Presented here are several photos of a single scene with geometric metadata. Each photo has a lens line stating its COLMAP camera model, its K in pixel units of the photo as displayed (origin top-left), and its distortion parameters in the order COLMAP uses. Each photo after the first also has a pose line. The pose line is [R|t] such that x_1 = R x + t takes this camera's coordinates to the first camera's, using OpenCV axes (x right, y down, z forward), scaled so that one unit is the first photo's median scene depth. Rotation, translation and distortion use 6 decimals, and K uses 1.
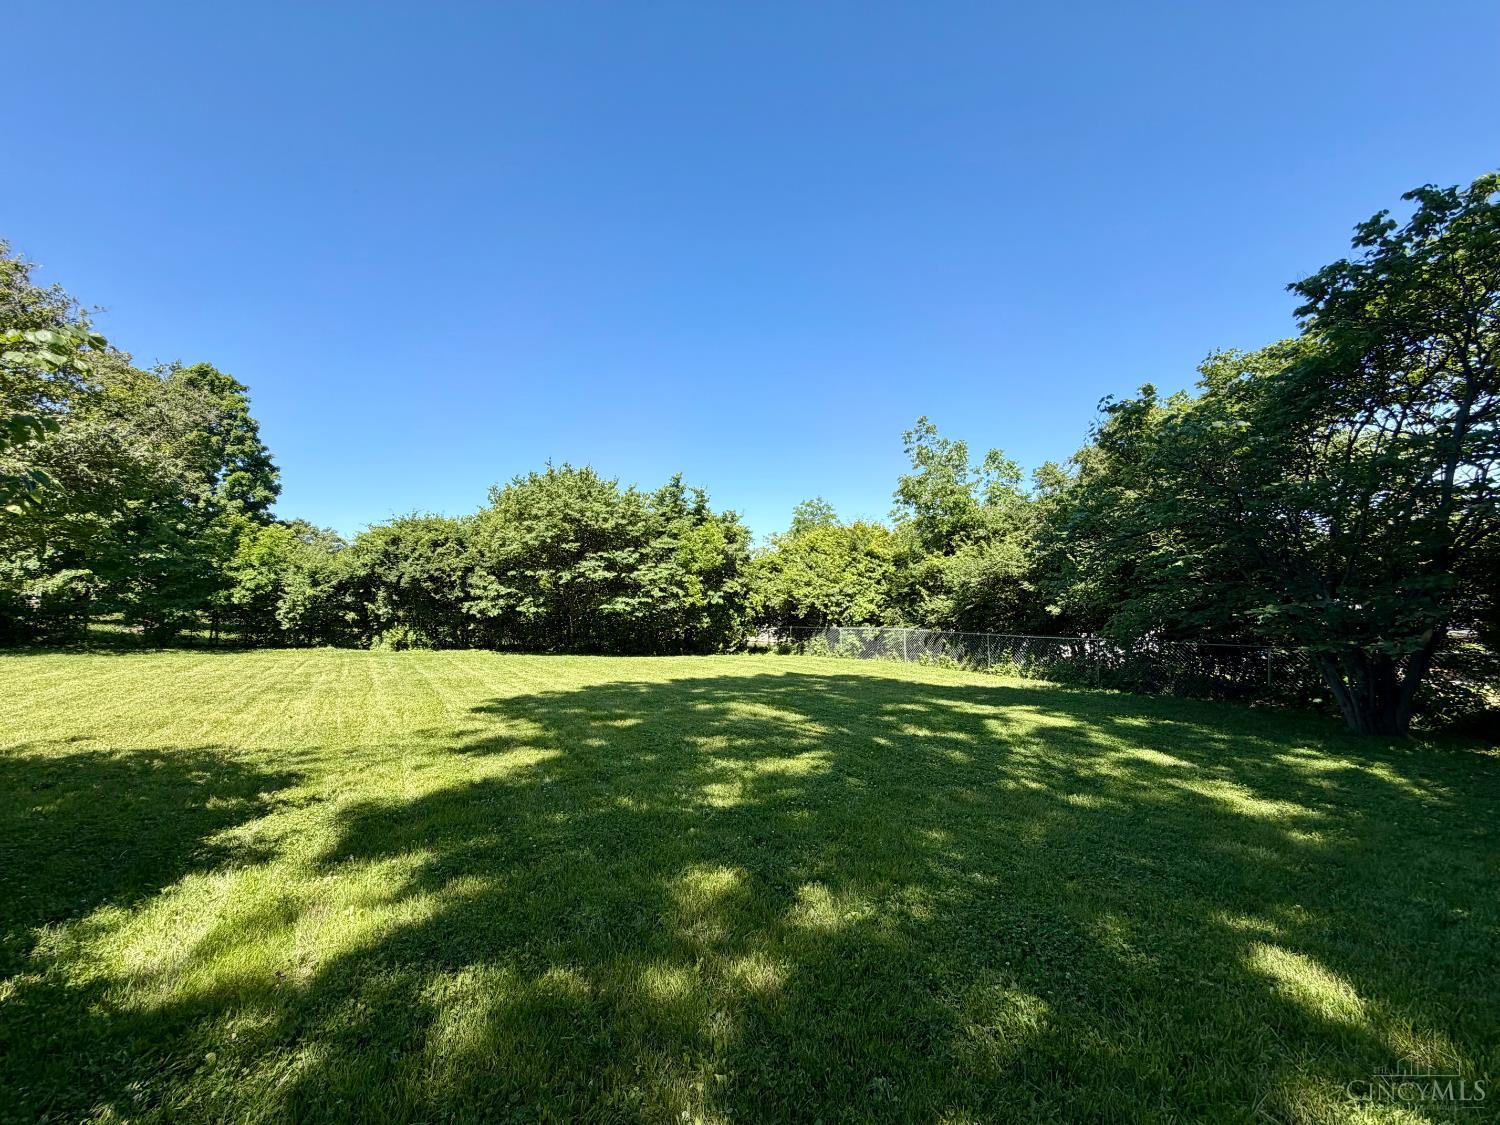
lens RADIAL K [[598.3, 0, 750.3], [0, 598.3, 566.7], [0, 0, 1]] dist [-0.000478, 0.000281]
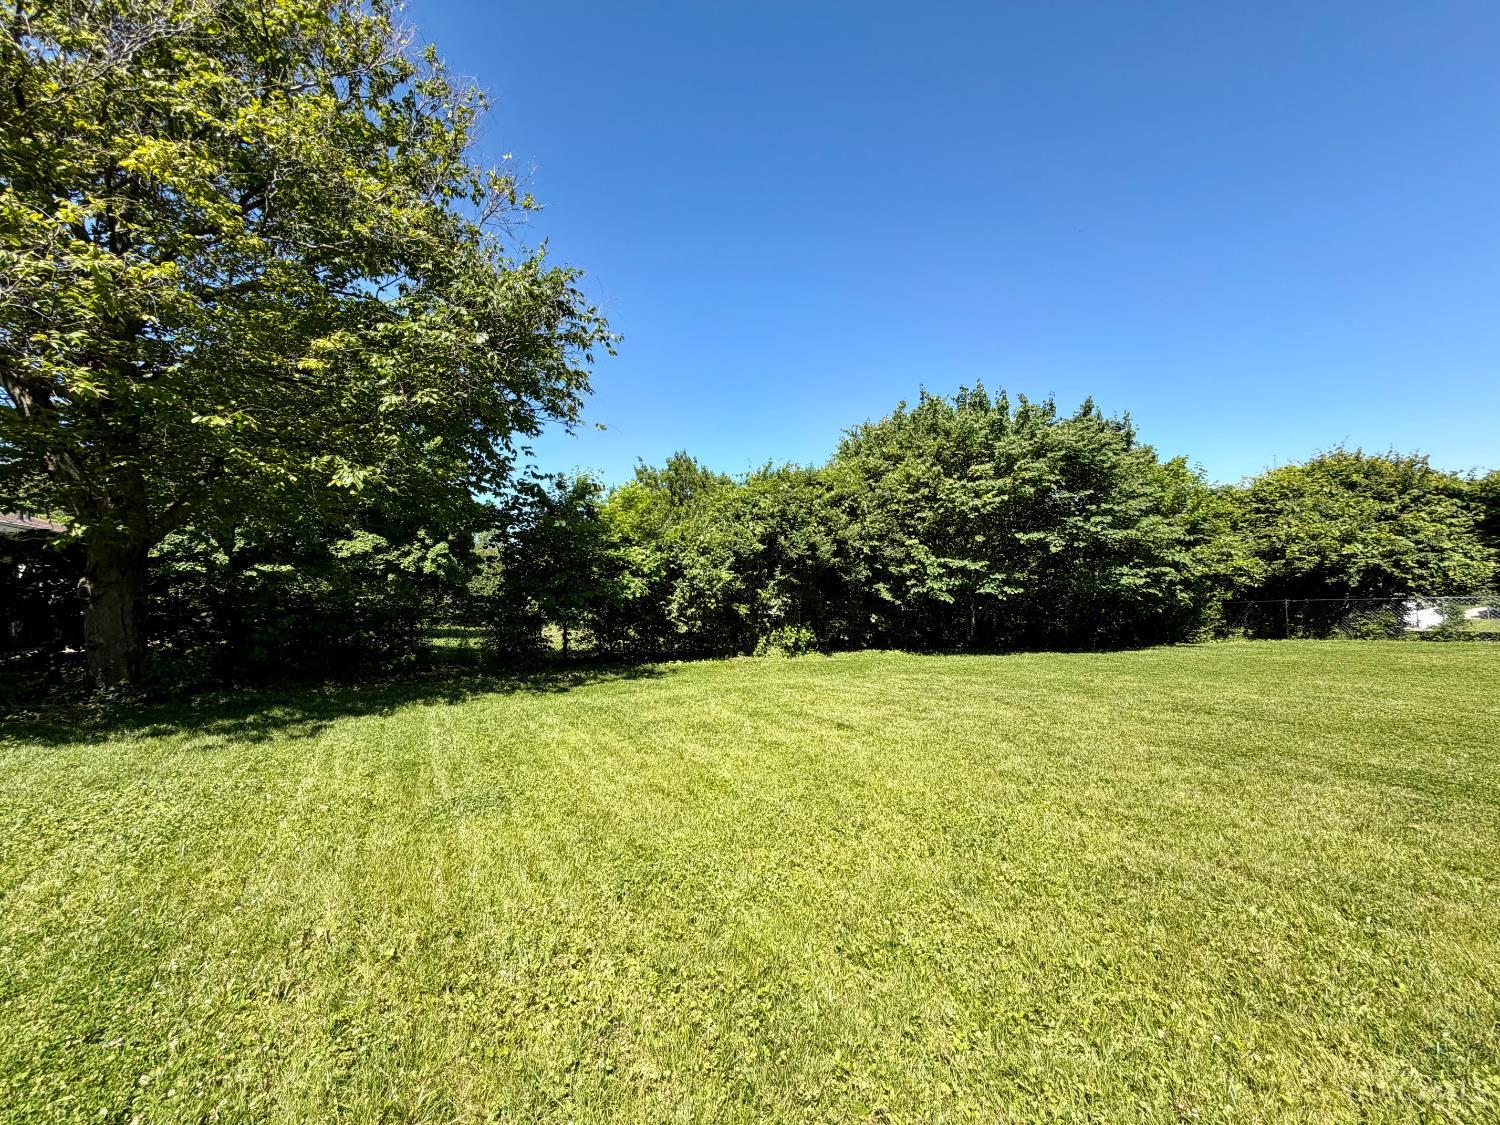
lens RADIAL K [[598.3, 0, 750.5], [0, 598.3, 564.1], [0, 0, 1]] dist [-0.000478, 0.000281]
pose [[0.999068, -0.042211, -0.009036, -0.640115], [0.042425, 0.998785, 0.025054, 0.012221], [0.007967, -0.025414, 0.999645, 0.304445]]
